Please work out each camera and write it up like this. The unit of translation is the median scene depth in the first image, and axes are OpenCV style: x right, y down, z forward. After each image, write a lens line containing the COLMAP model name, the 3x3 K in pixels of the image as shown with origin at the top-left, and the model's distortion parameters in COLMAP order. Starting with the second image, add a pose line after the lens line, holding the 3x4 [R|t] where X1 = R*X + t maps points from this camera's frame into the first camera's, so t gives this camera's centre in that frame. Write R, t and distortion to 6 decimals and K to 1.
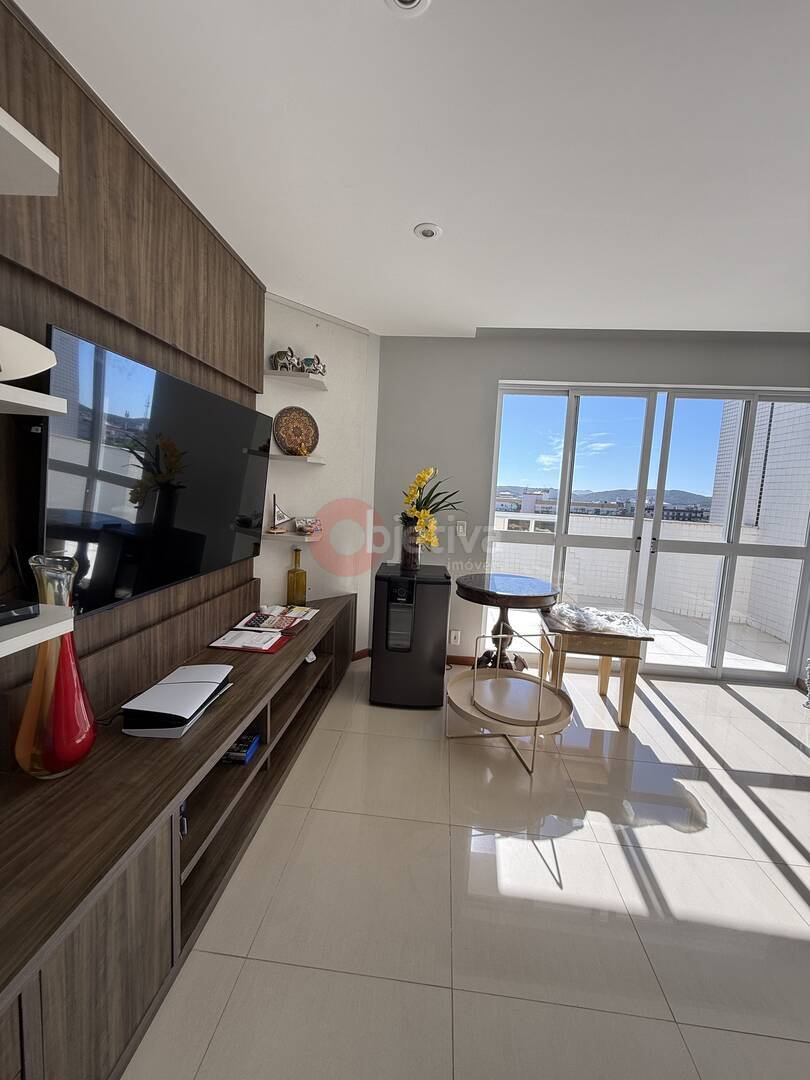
lens RADIAL K [[429.8, 0, 407.6], [0, 429.8, 536.2], [0, 0, 1]] dist [0.017734, 0.000124]
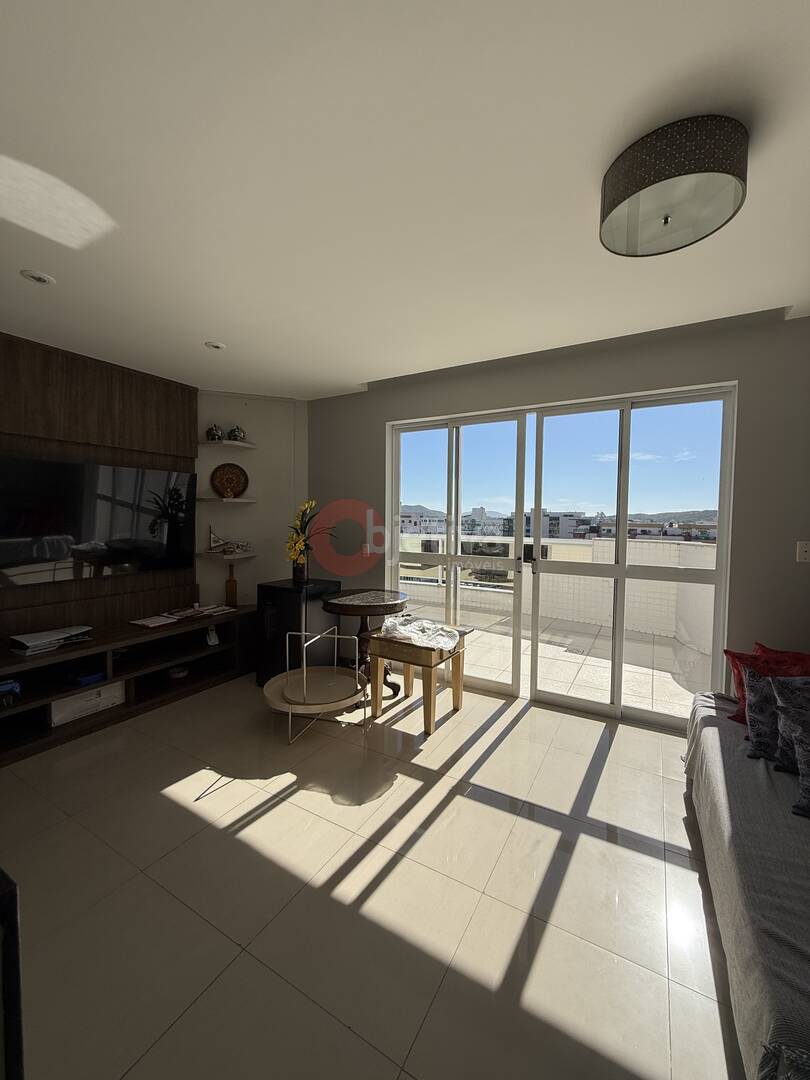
lens RADIAL K [[431.8, 0, 406.3], [0, 431.8, 534.2], [0, 0, 1]] dist [-0.000357, 0.000148]
pose [[0.905586, -0.022674, -0.423557, 0.864068], [-0.011457, 0.996898, -0.077863, 0.034541], [0.424009, 0.075365, 0.902517, -0.008342]]
